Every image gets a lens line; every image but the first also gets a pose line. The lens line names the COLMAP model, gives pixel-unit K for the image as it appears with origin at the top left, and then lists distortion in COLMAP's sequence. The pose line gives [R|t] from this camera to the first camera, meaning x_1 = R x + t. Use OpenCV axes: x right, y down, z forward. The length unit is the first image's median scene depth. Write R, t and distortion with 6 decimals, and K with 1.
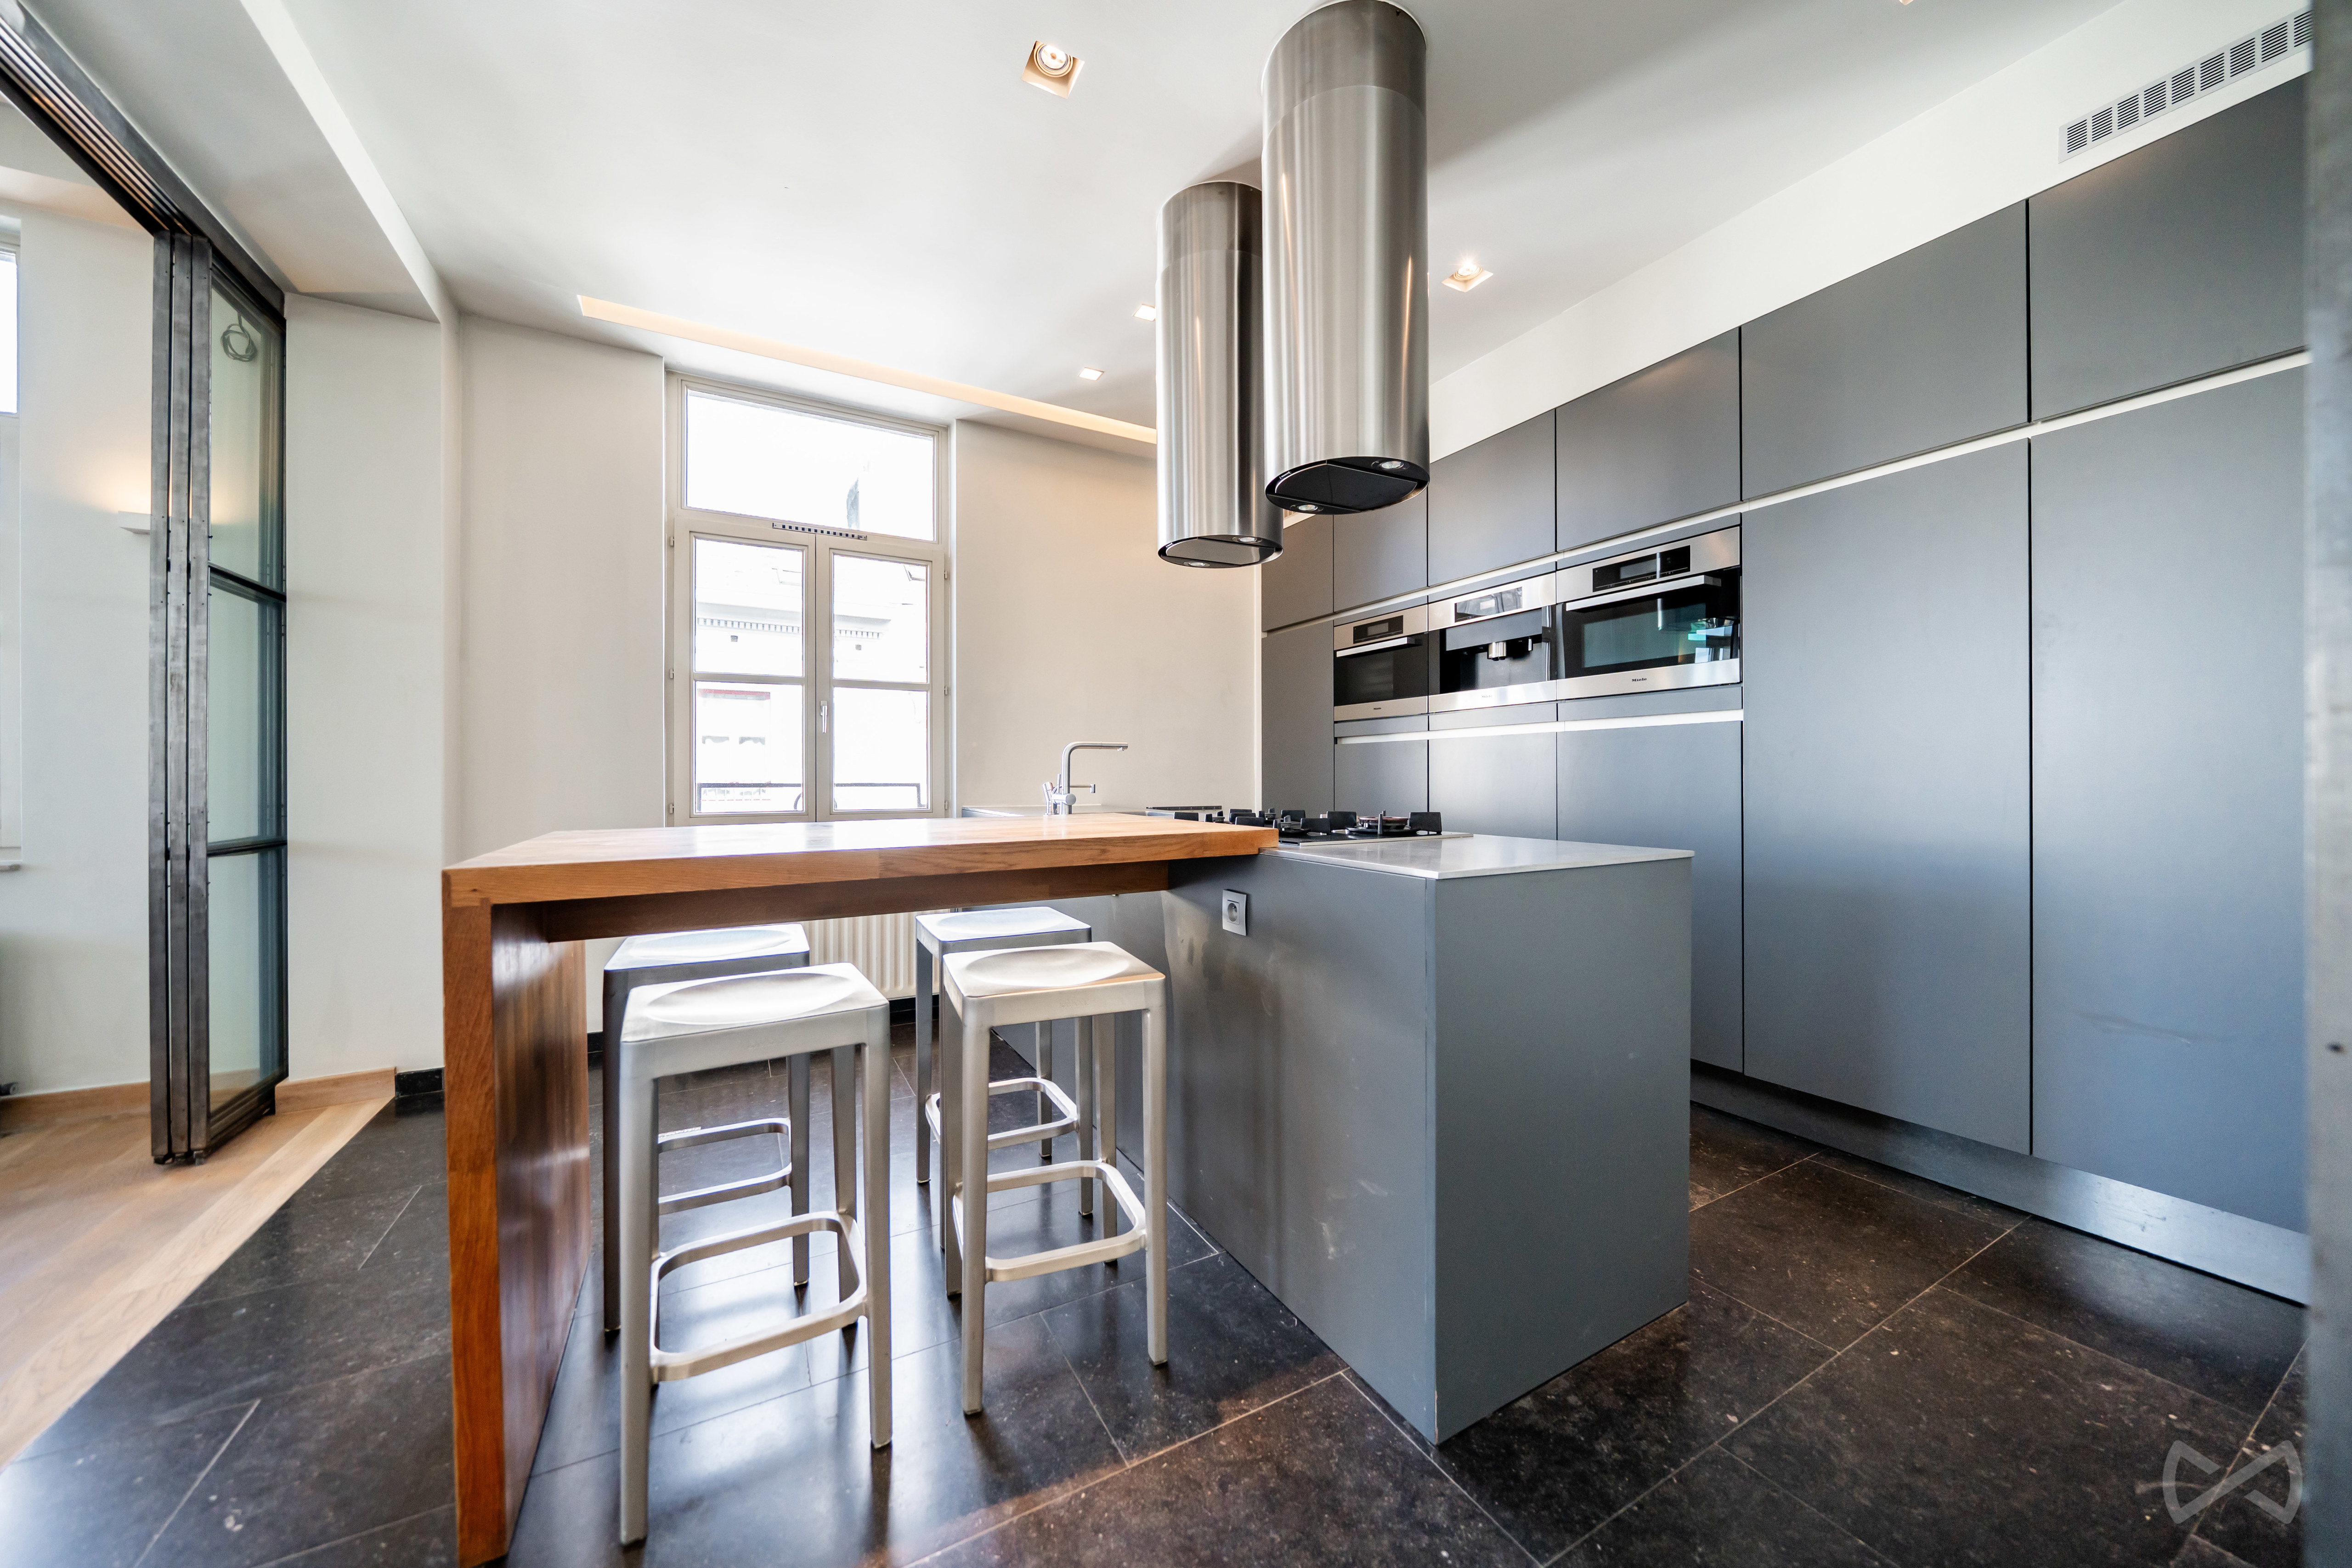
lens RADIAL K [[816.7, 0, 1176.0], [0, 816.7, 784.0], [0, 0, 1]] dist [-0.008827, 0.000241]
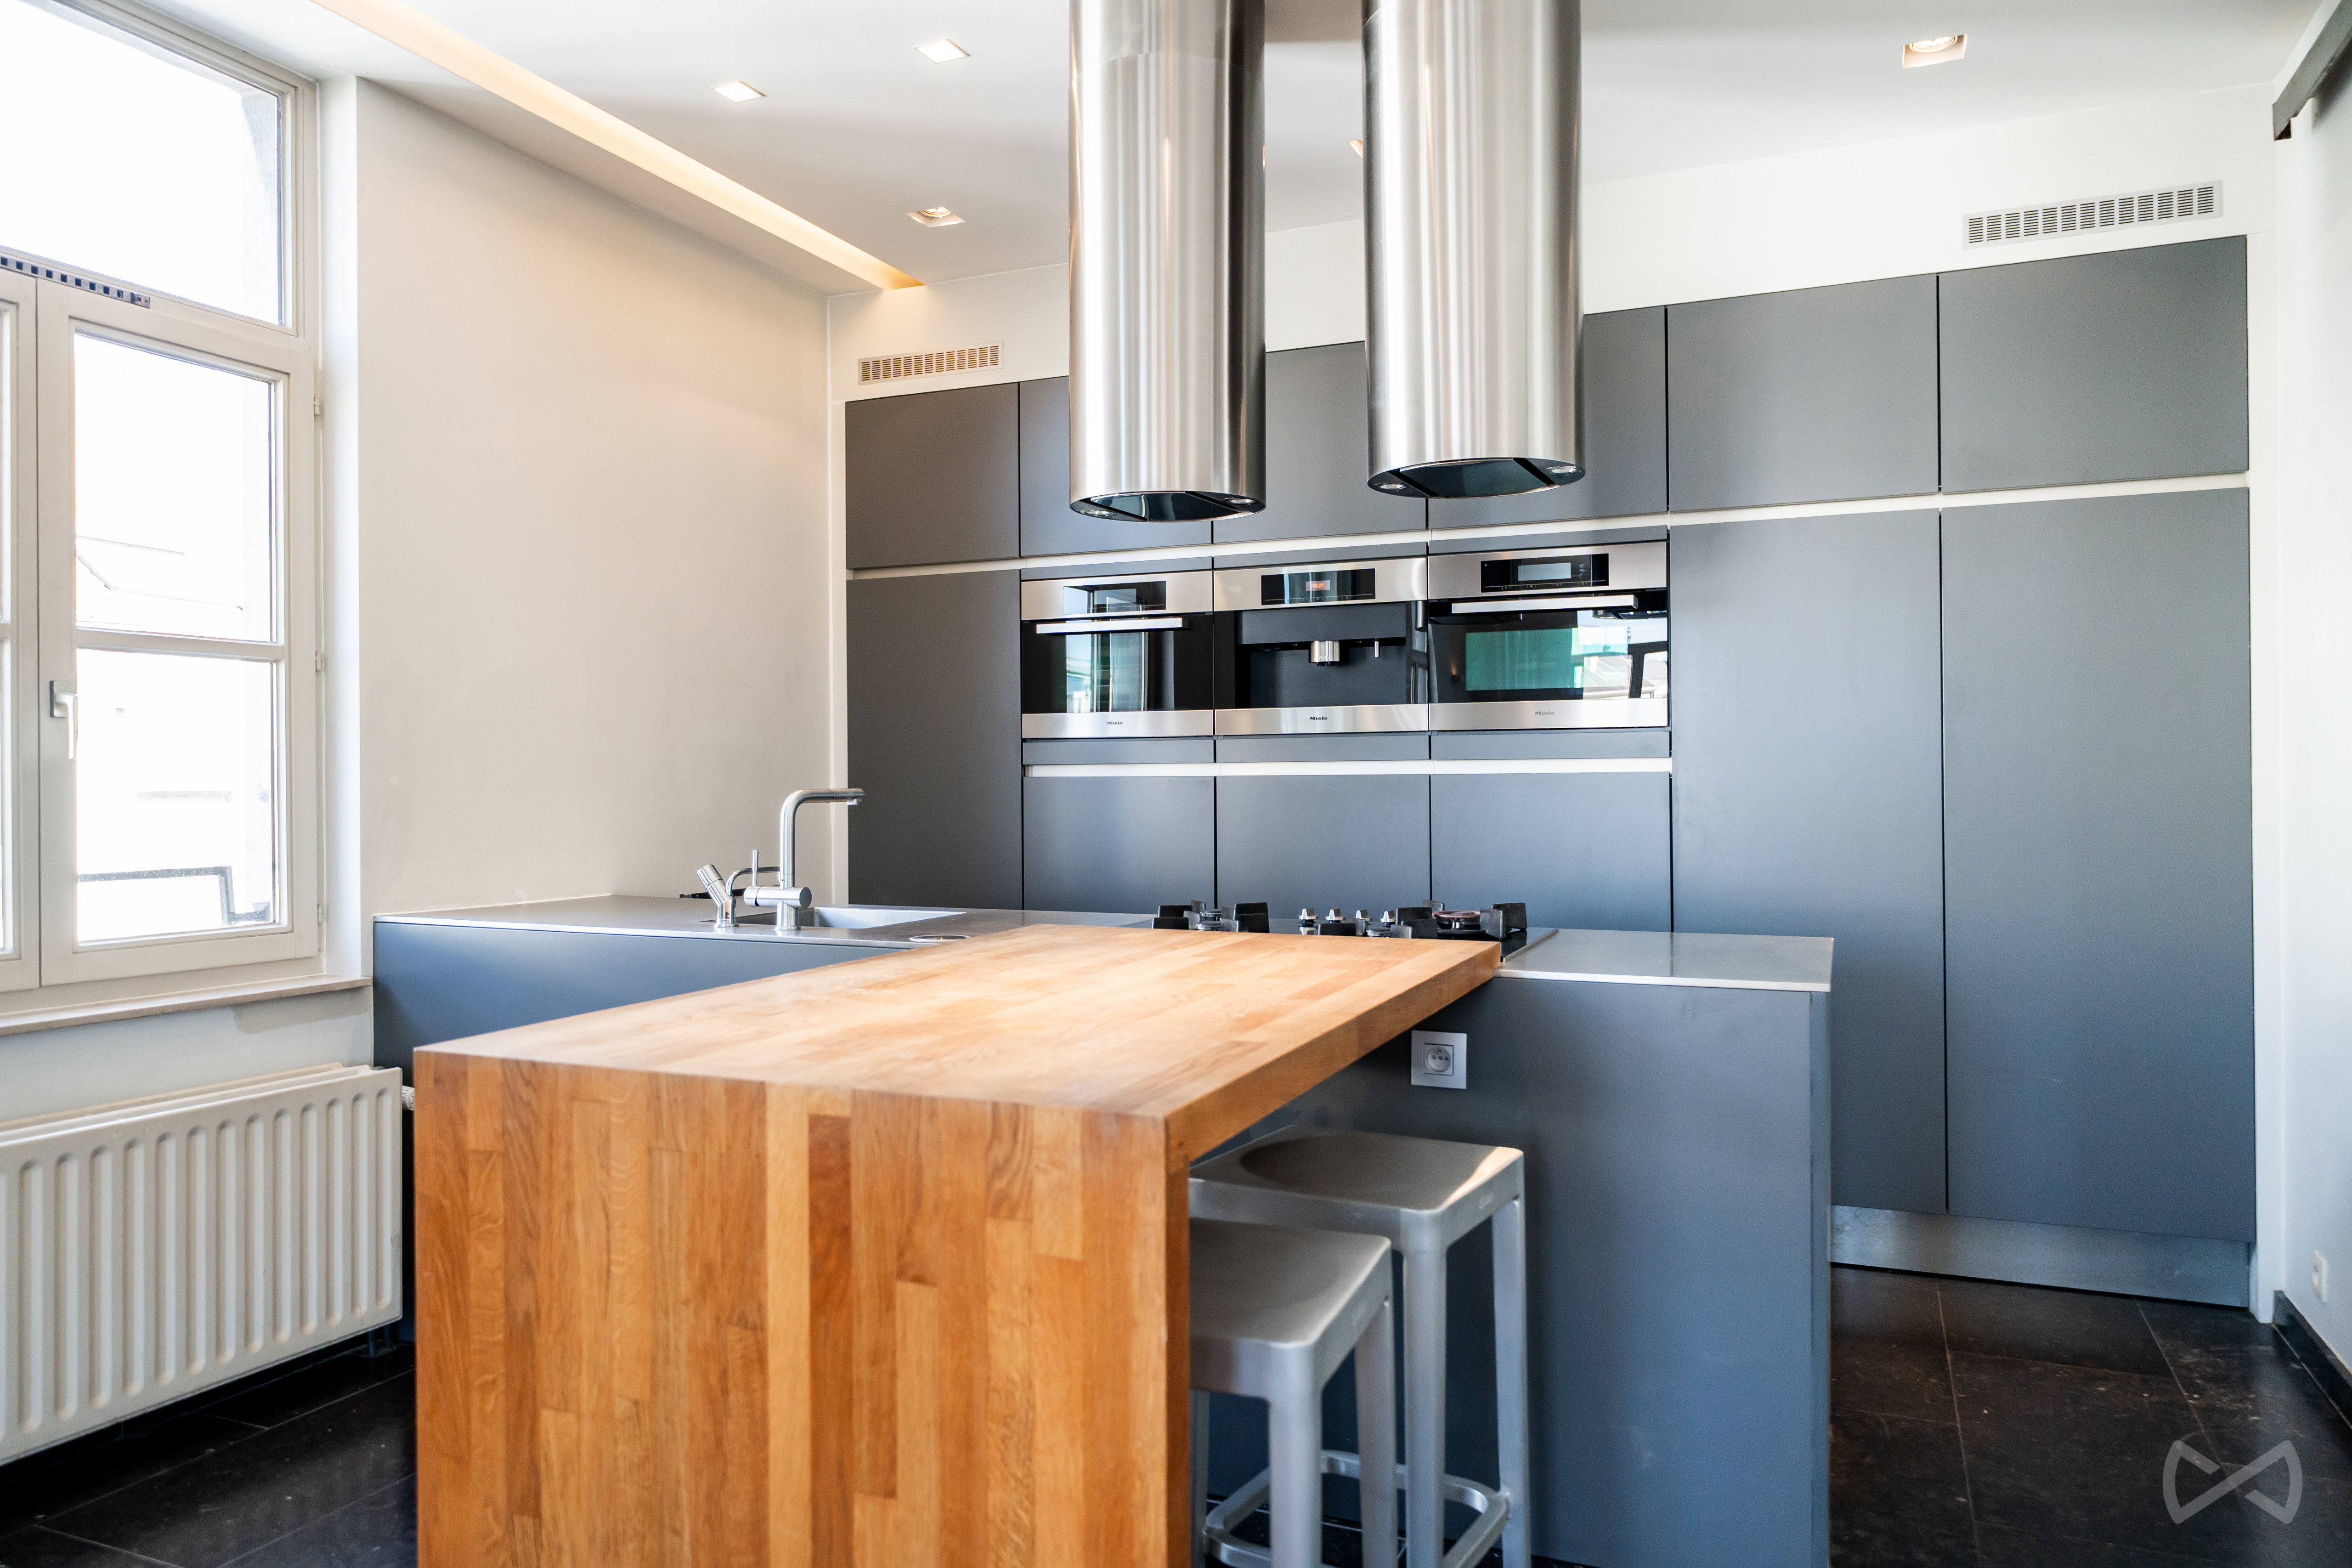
lens RADIAL K [[1570.7, 0, 1166.1], [0, 1570.7, 781.0], [0, 0, 1]] dist [-0.001815, -0.000276]
pose [[0.790643, -0.002391, 0.612273, -0.497310], [0.007423, 0.999956, -0.005680, -0.043125], [-0.612233, 0.009036, 0.790626, 0.018011]]
